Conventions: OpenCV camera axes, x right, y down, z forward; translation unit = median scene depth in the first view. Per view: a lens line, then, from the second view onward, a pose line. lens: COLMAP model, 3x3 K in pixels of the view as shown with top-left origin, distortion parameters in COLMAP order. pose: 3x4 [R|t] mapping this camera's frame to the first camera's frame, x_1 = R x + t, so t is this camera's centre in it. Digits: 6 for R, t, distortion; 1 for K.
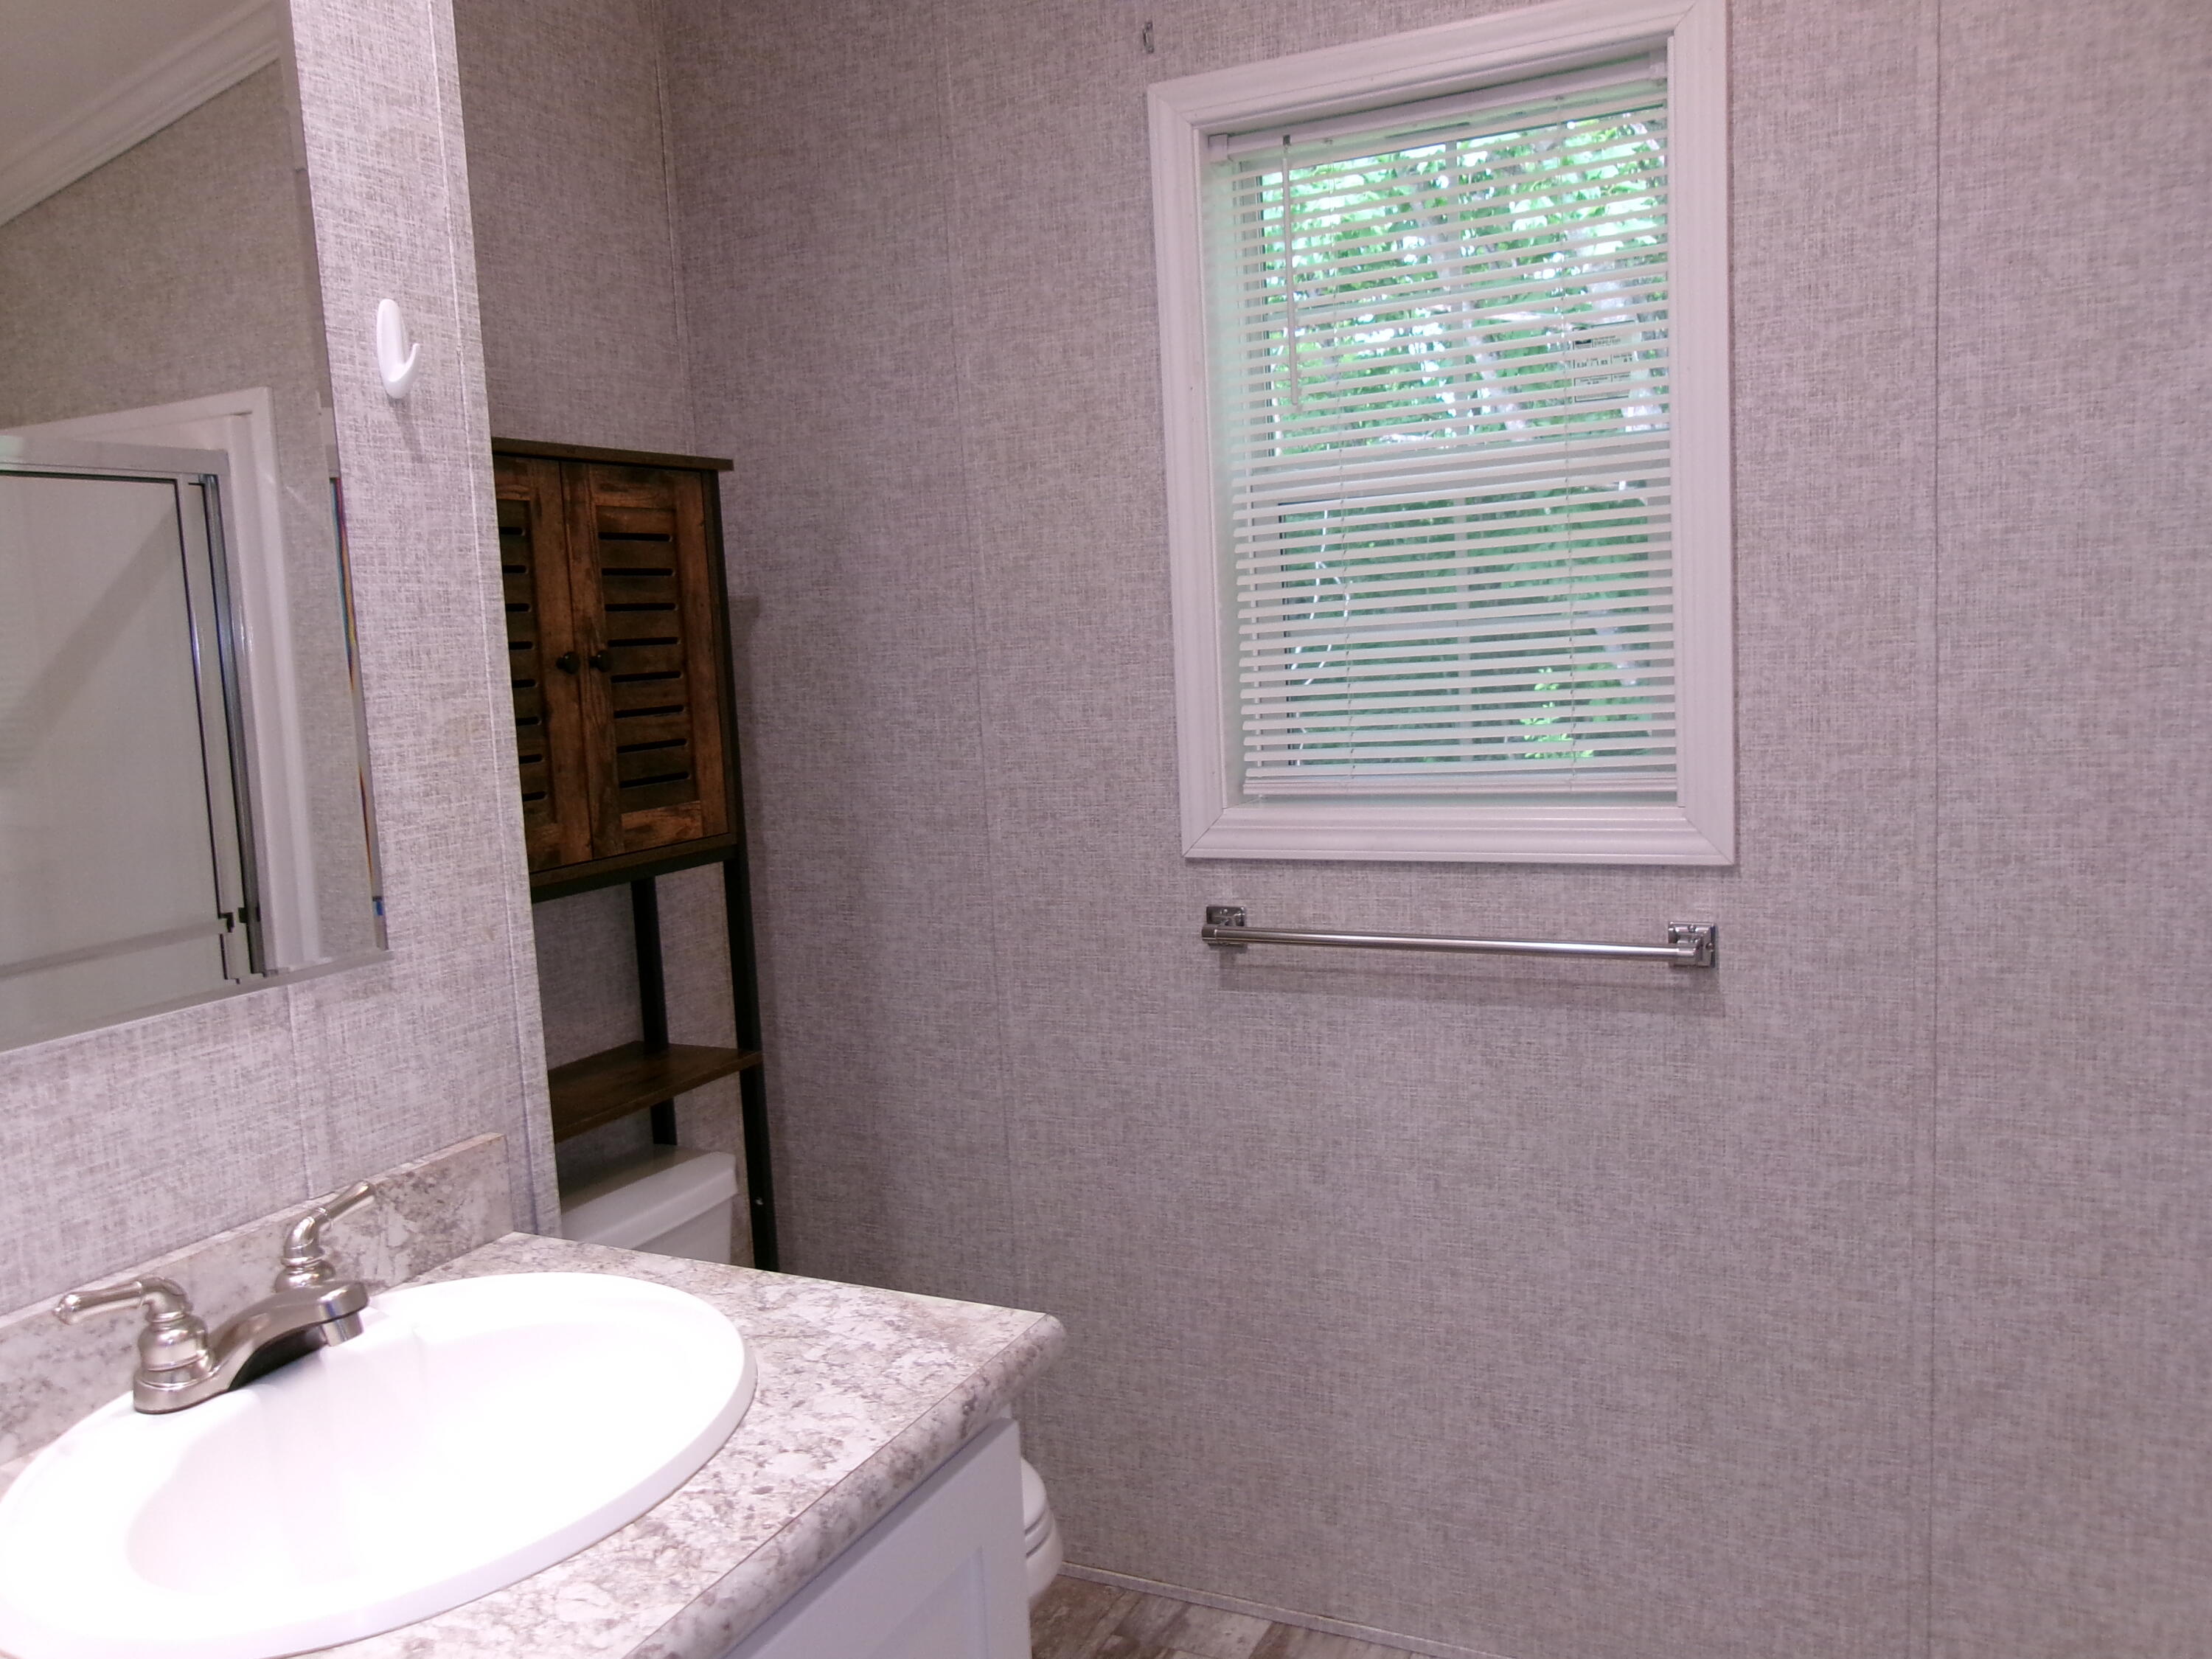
lens RADIAL K [[1731.4, 0, 1109.5], [0, 1731.4, 833.3], [0, 0, 1]] dist [-0.011936, 0.035988]
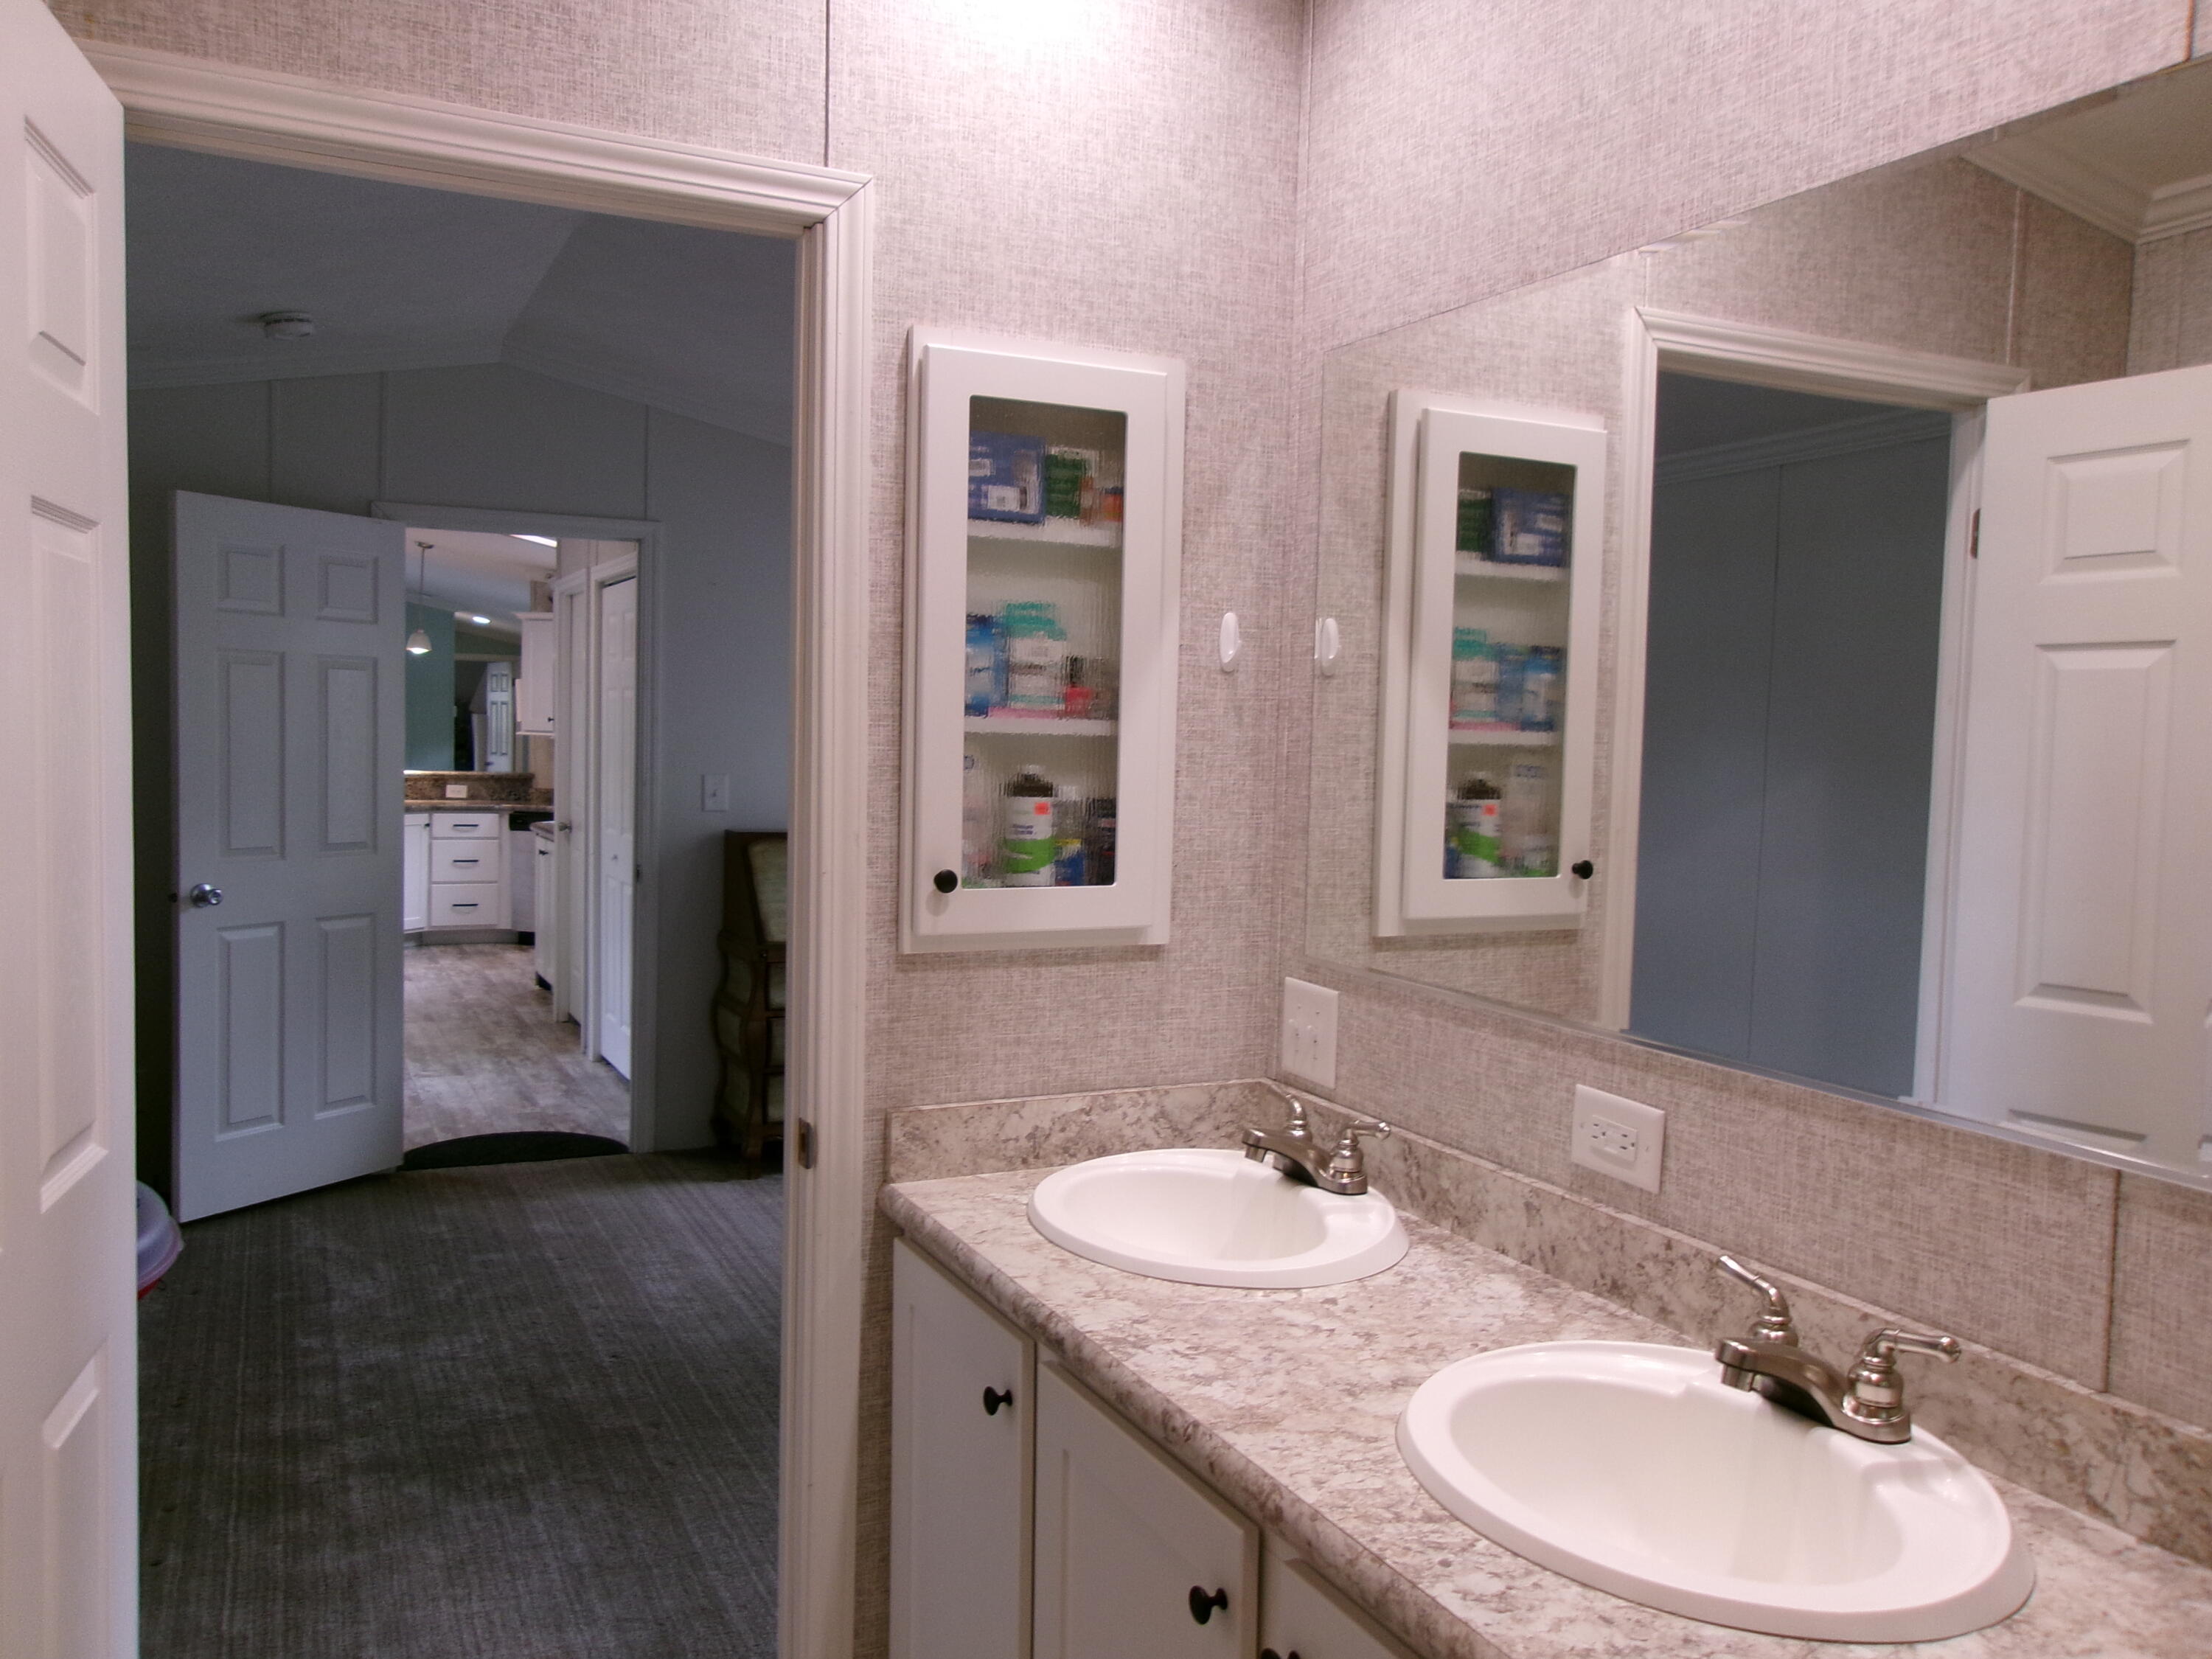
lens RADIAL K [[1731.4, 0, 1099.4], [0, 1731.4, 828.2], [0, 0, 1]] dist [-0.011936, 0.035988]
pose [[-0.616808, 0.081873, -0.782844, 0.421511], [-0.092182, 0.980218, 0.175146, -0.146484], [0.781697, 0.180195, -0.597059, 0.747048]]
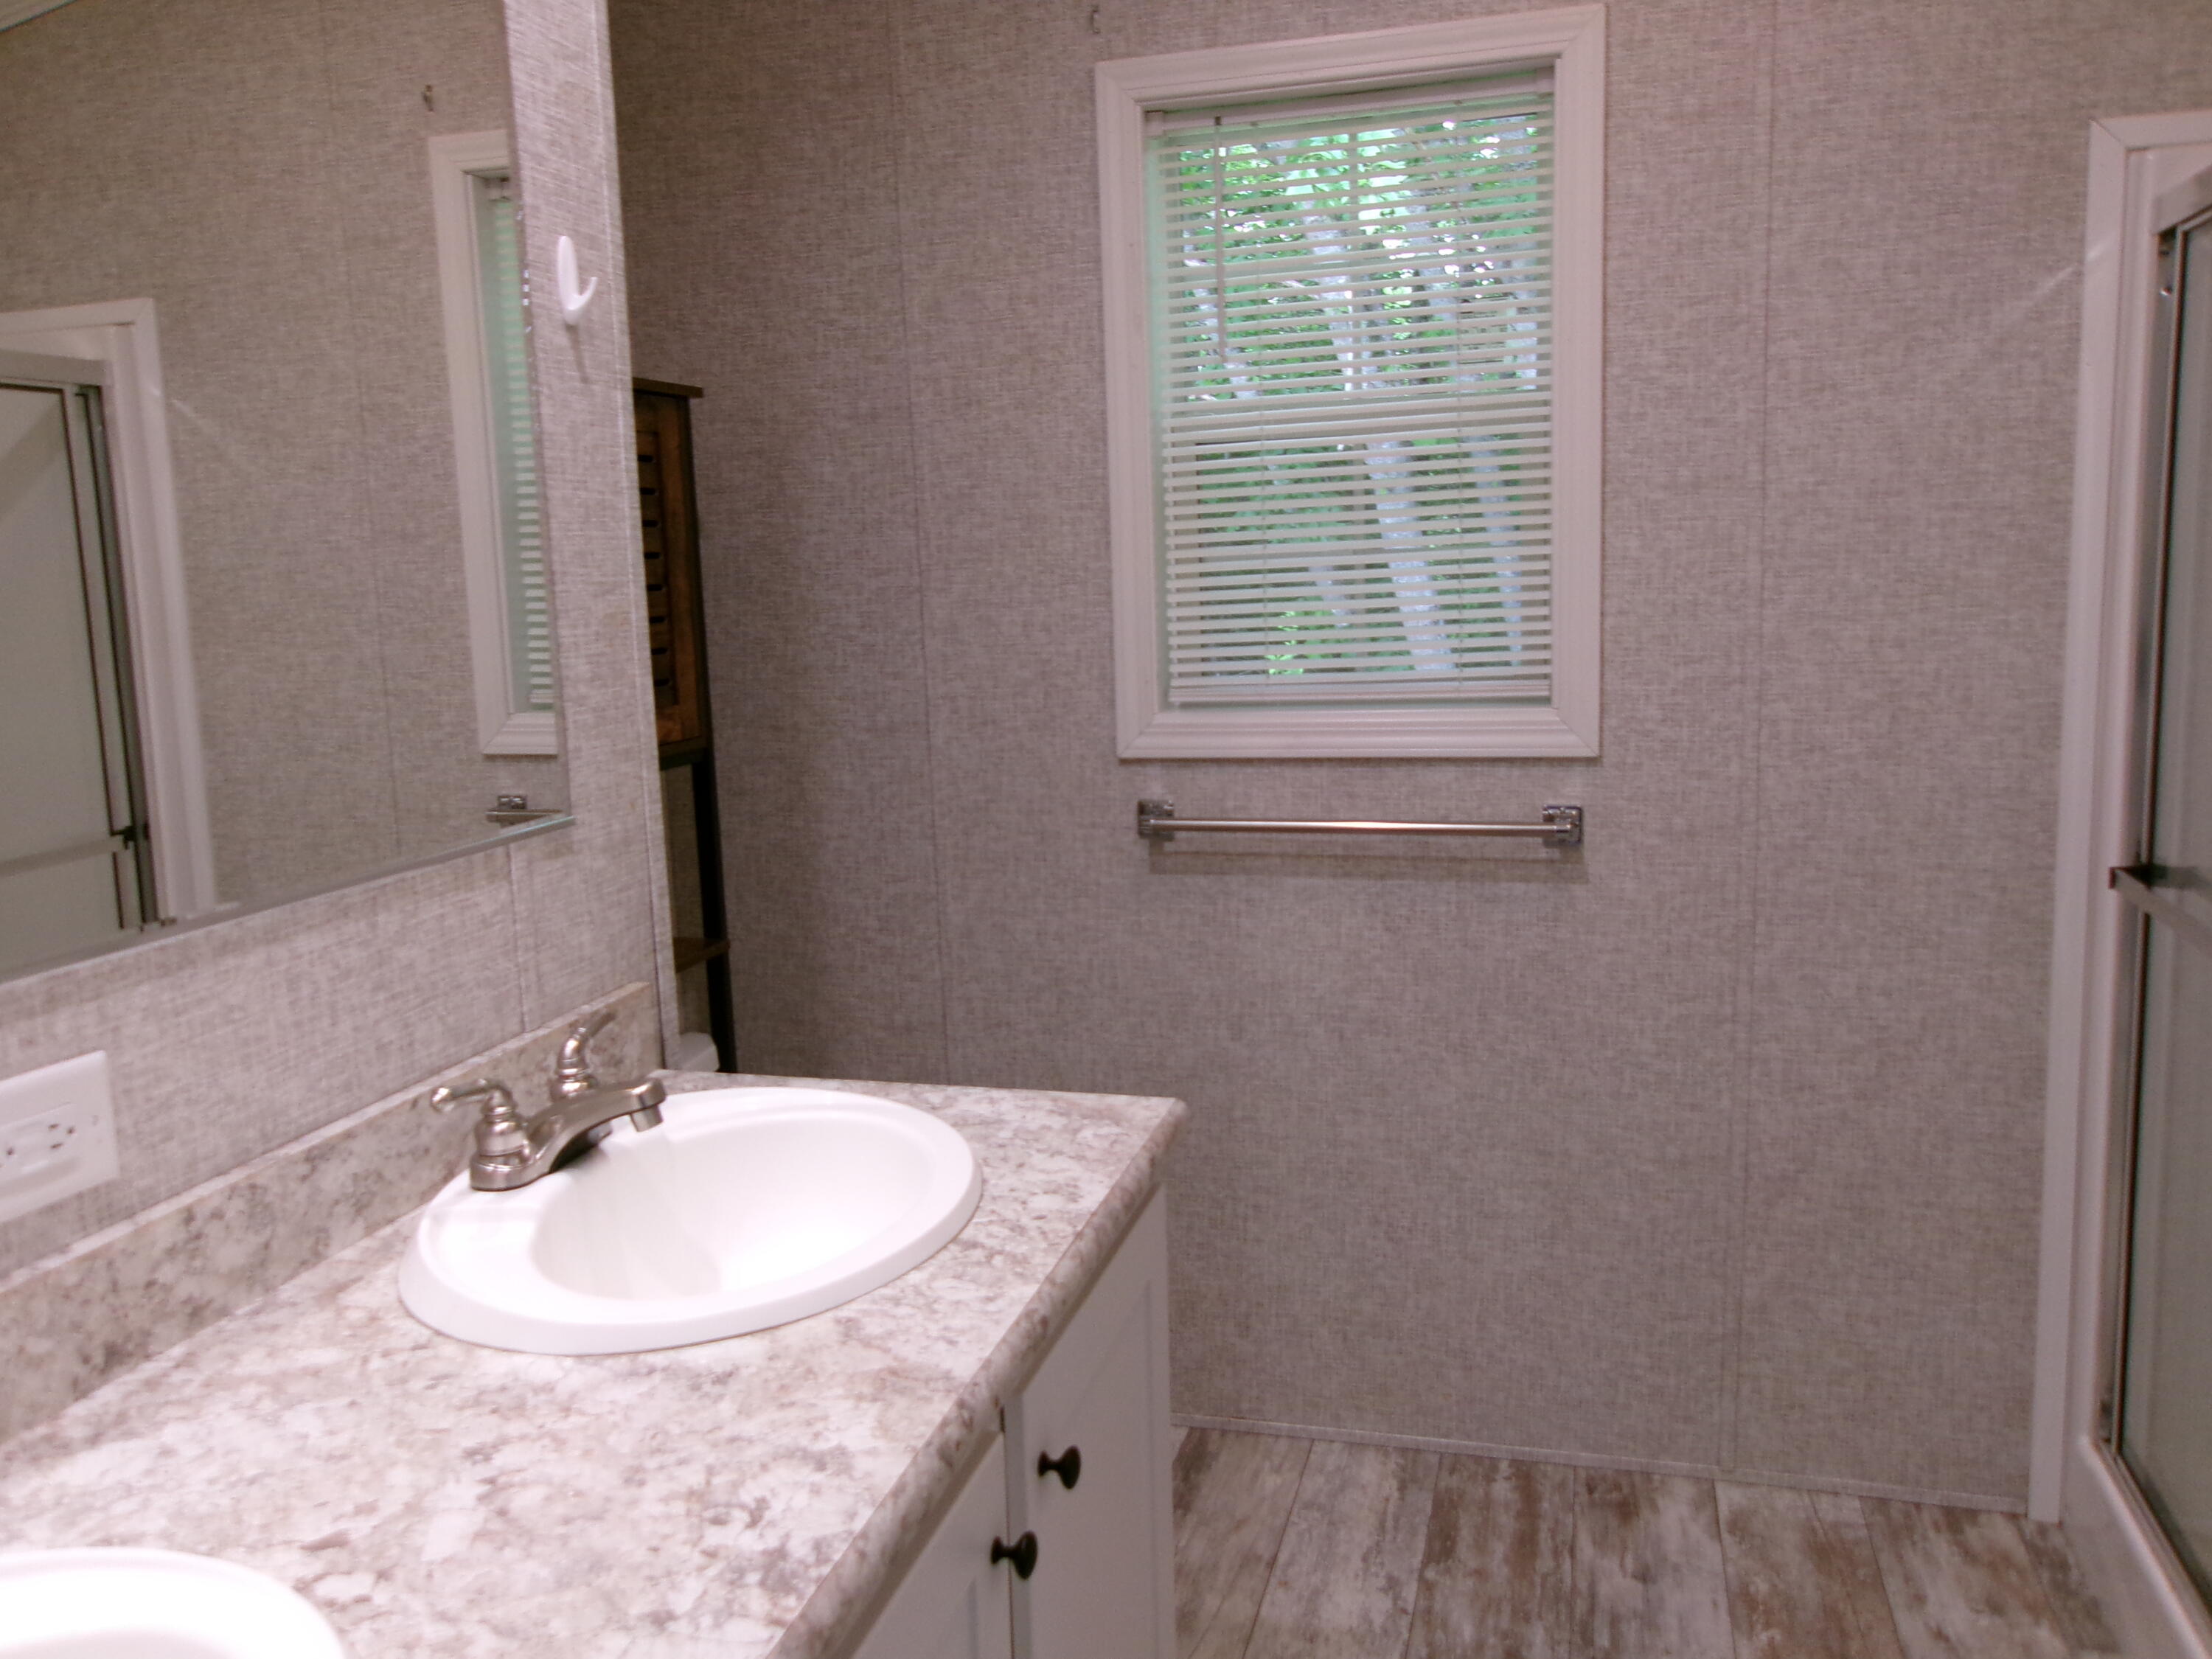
lens RADIAL K [[1731.4, 0, 1115.5], [0, 1731.4, 832.7], [0, 0, 1]] dist [-0.011936, 0.035988]
pose [[0.982533, -0.011851, 0.185709, -0.198707], [0.005971, 0.999464, 0.032187, 0.031285], [-0.185991, -0.030515, 0.982077, -0.126844]]
